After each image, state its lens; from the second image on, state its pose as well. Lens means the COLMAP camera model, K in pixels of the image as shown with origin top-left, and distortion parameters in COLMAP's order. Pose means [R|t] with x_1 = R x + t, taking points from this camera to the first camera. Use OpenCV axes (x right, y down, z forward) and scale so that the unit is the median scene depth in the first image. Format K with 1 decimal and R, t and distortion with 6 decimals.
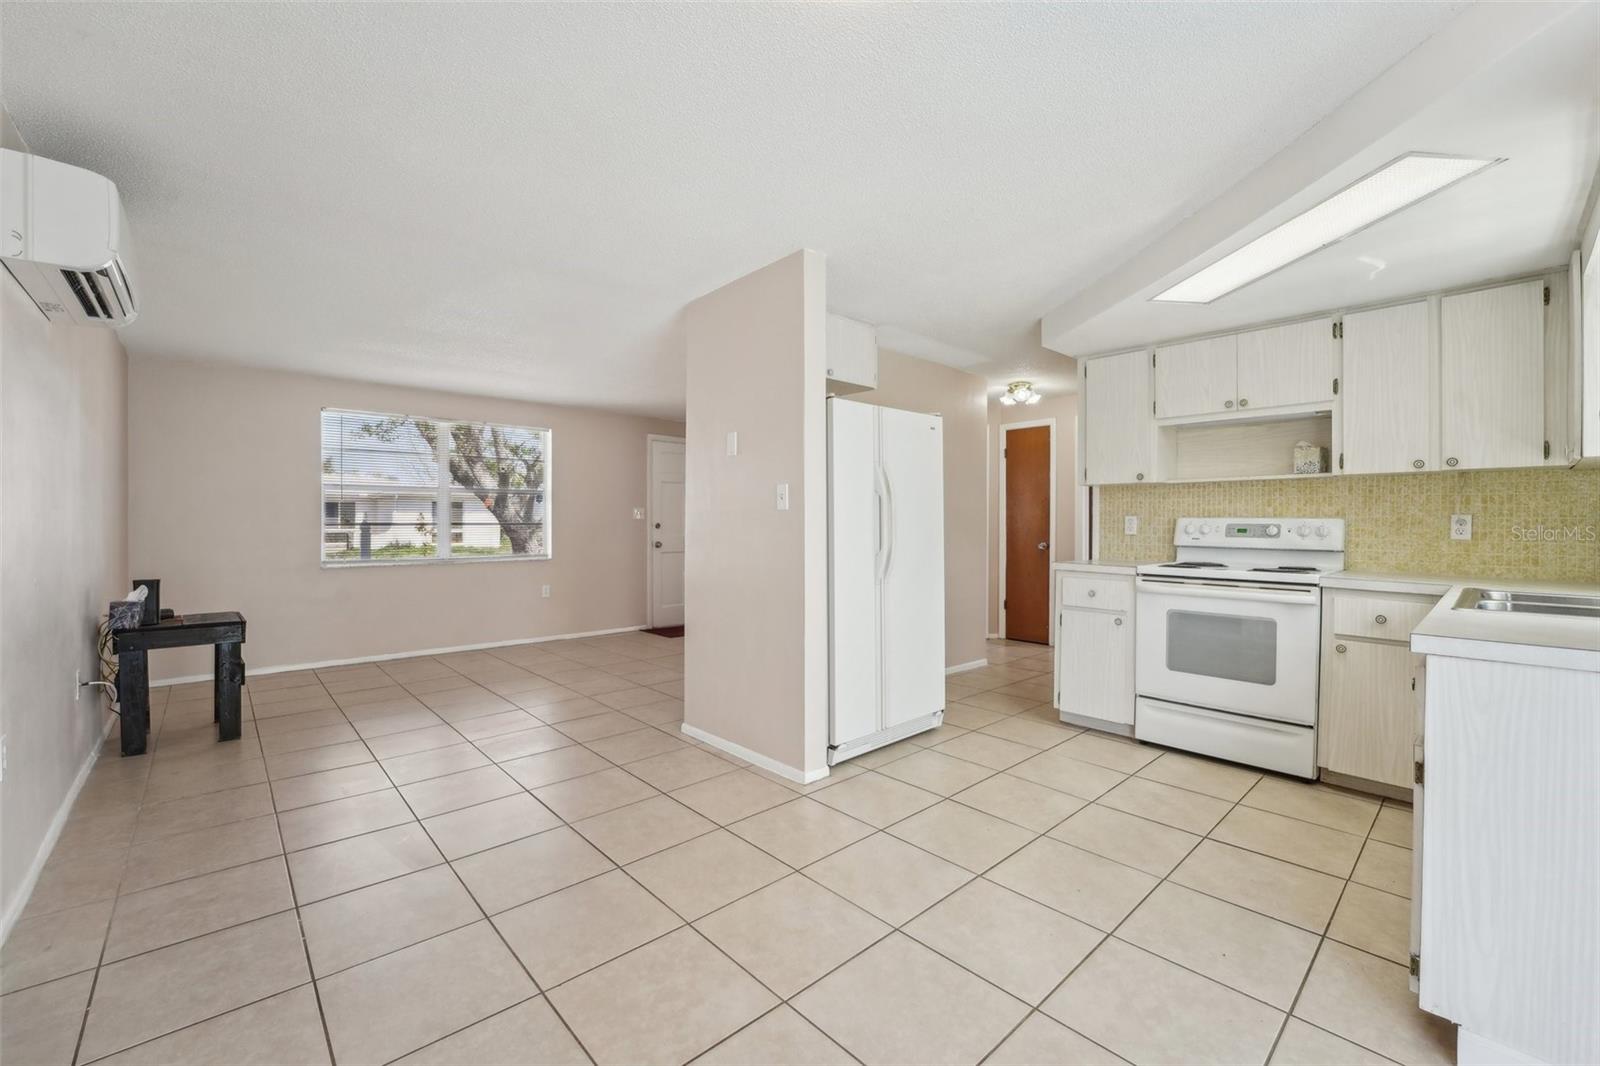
lens RADIAL K [[649.8, 0, 810.1], [0, 649.8, 521.7], [0, 0, 1]] dist [-0.019854, 0.002643]
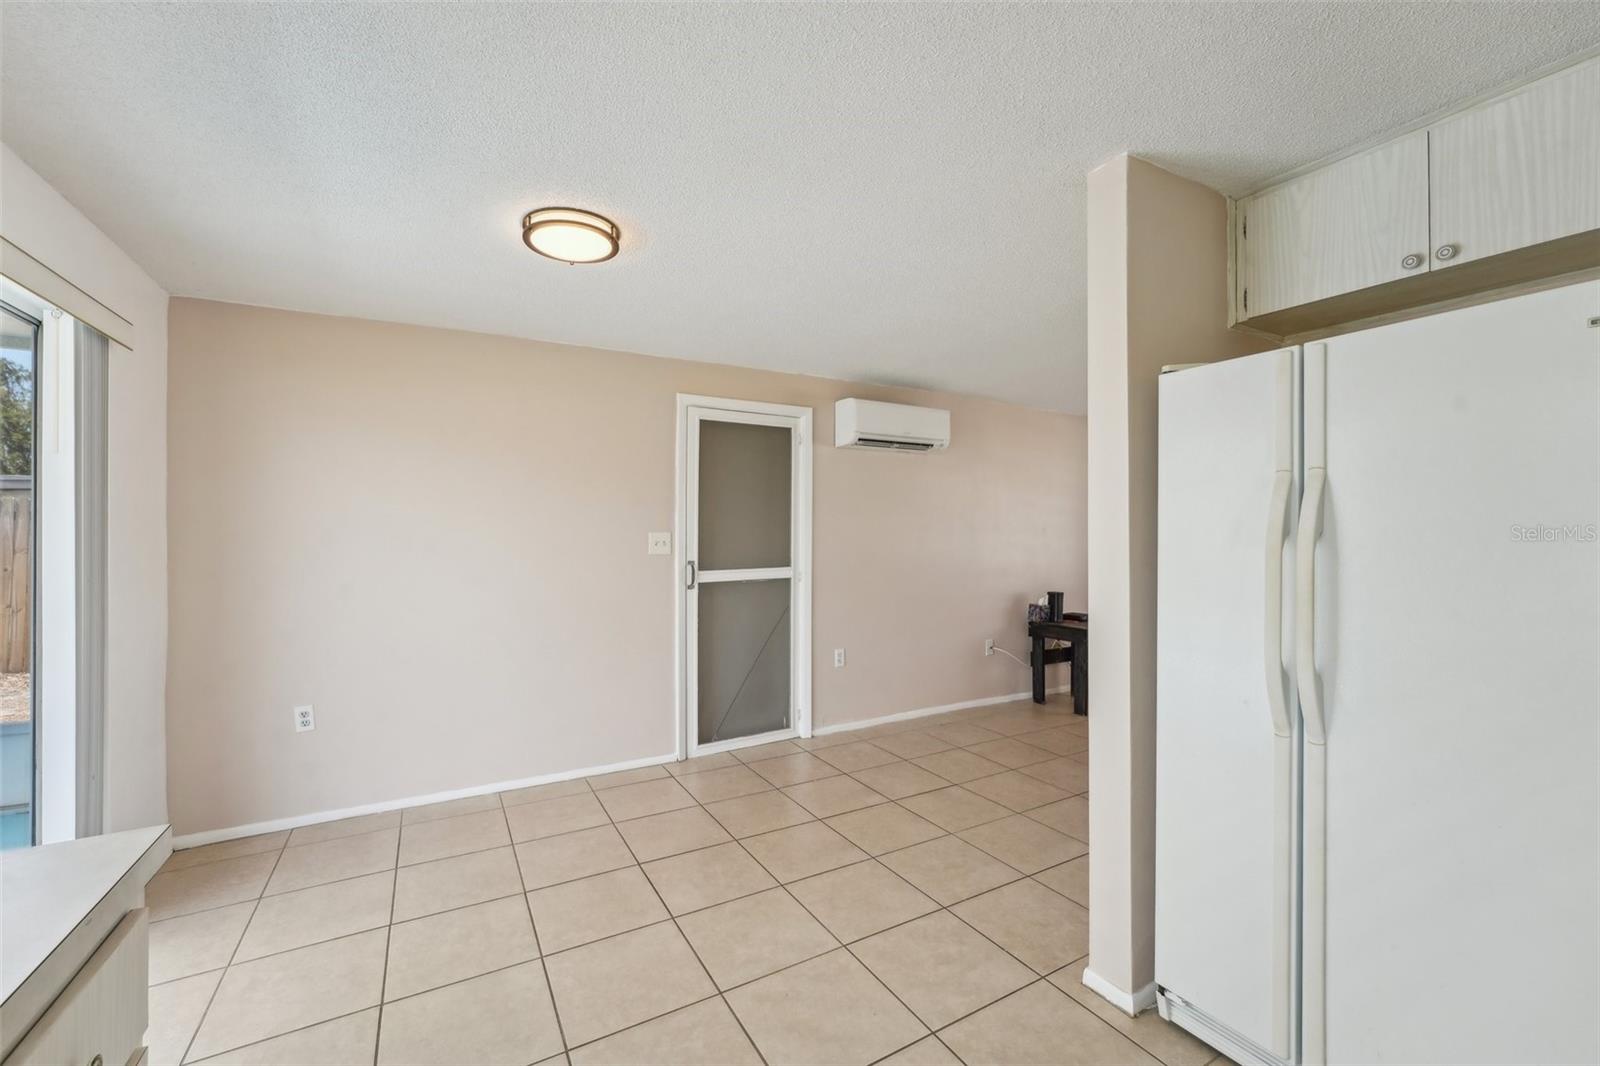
lens RADIAL K [[649.8, 0, 814.4], [0, 649.8, 536.5], [0, 0, 1]] dist [-0.019854, 0.002643]
pose [[-0.222271, 0.000071, -0.974985, 0.582337], [0.003165, 0.999995, -0.000649, -0.043334], [0.974980, -0.003230, -0.222270, 0.720119]]
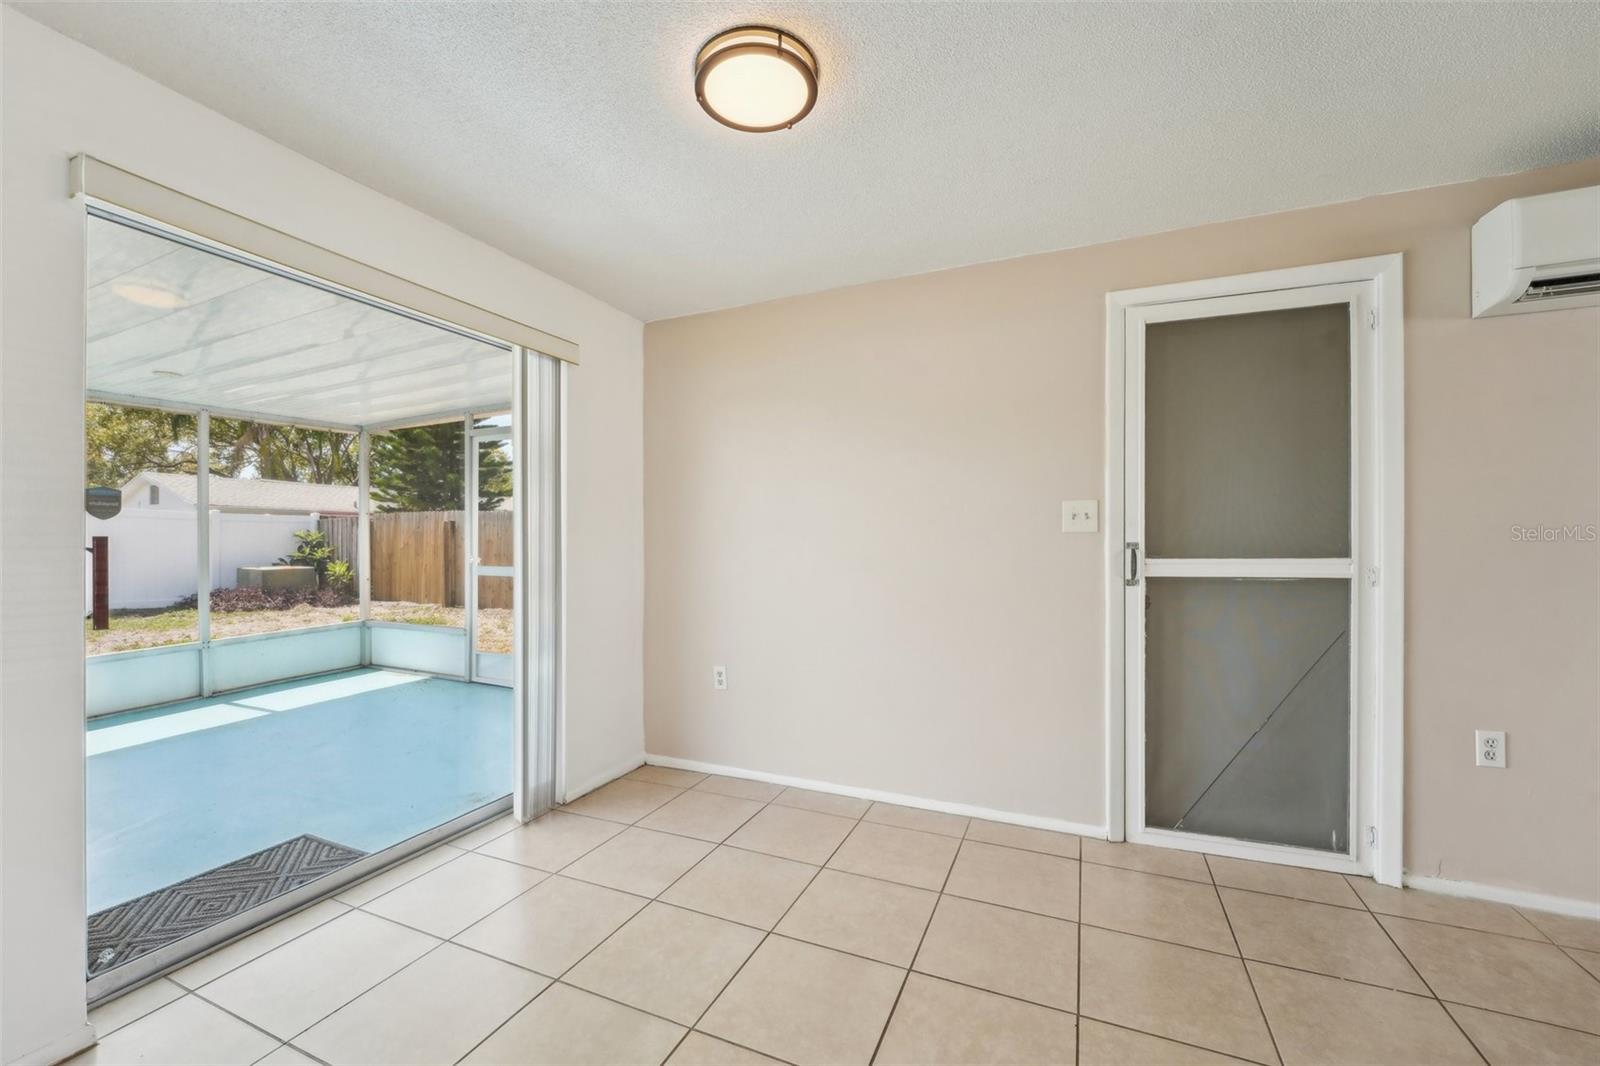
lens RADIAL K [[649.8, 0, 783.6], [0, 649.8, 539.9], [0, 0, 1]] dist [-0.019854, 0.002643]
pose [[-0.923564, -0.002233, -0.383438, 0.180244], [0.000015, 0.999983, -0.005858, -0.001155], [0.383445, -0.005416, -0.923548, 0.787954]]
